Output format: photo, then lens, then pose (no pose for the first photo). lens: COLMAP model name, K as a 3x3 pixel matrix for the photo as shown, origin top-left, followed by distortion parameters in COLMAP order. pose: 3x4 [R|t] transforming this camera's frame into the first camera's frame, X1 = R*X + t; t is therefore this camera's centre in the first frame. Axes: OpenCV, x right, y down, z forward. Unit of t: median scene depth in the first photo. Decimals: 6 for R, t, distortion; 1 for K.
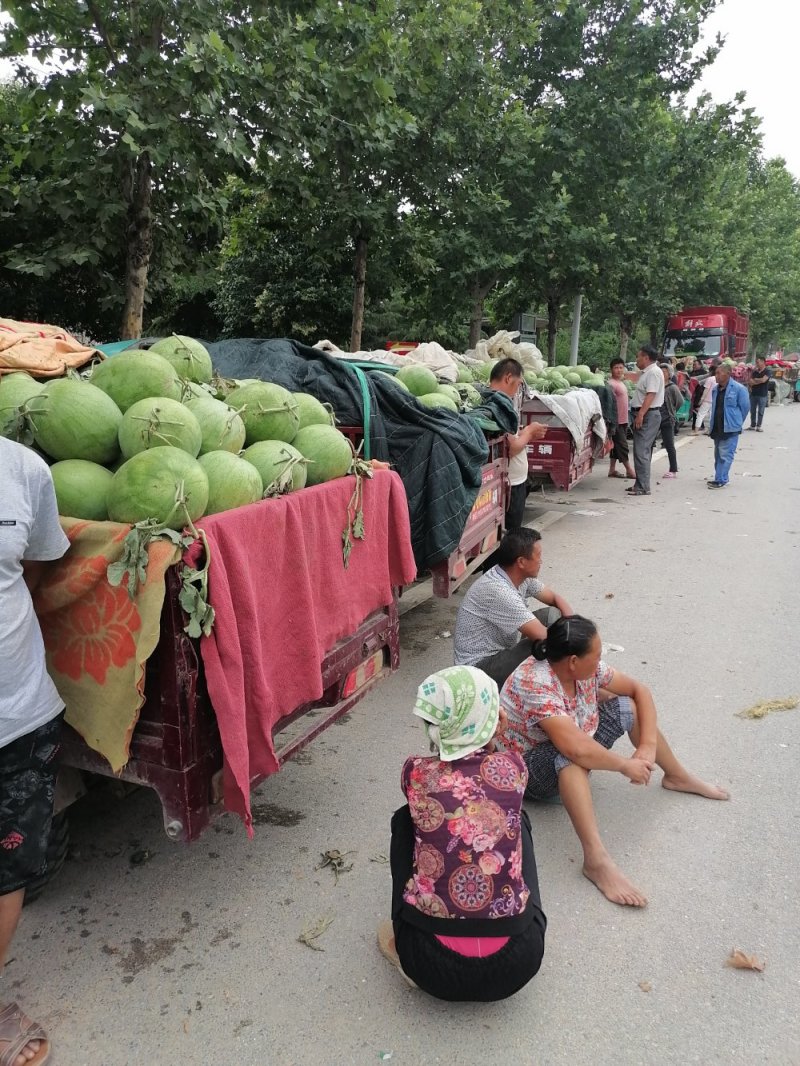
lens RADIAL K [[663.6, 0, 400.0], [0, 663.6, 533.0], [0, 0, 1]] dist [-0.005414, -0.000425]
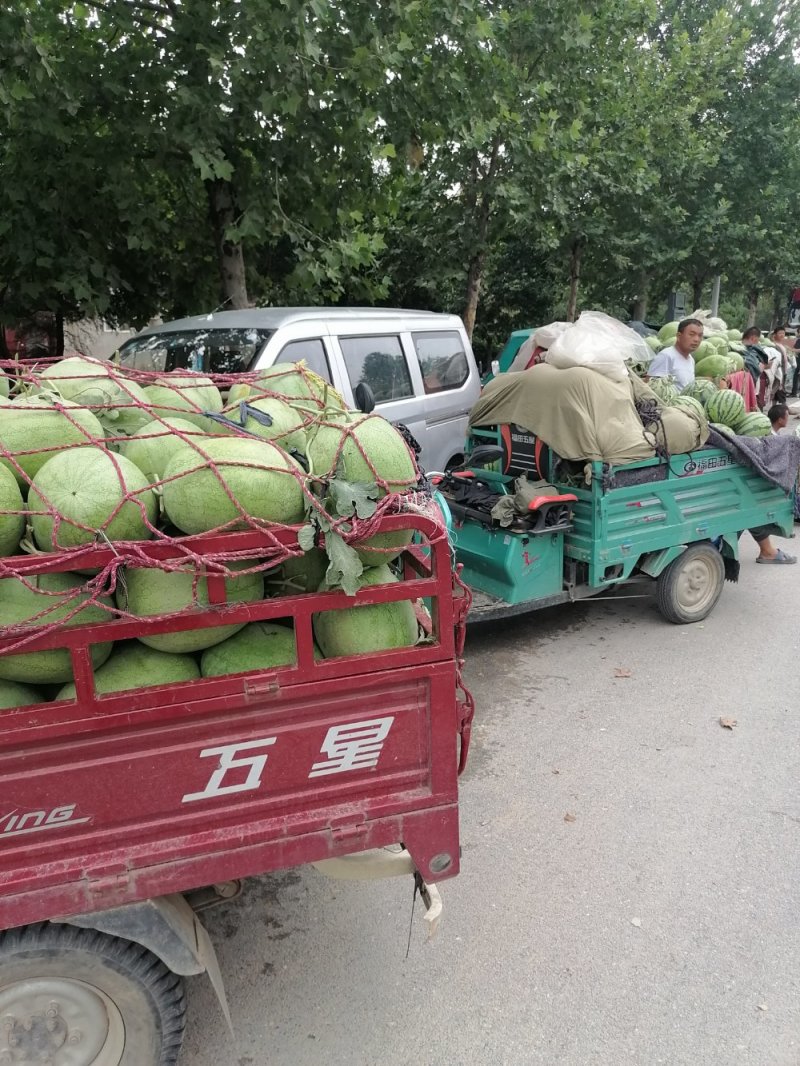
lens RADIAL K [[663.6, 0, 400.0], [0, 663.6, 533.0], [0, 0, 1]] dist [-0.005414, -0.000425]
pose [[0.992692, 0.008150, -0.120403, -0.214082], [-0.004263, 0.999462, 0.032507, 0.093524], [0.120603, -0.031756, 0.992193, -0.364805]]
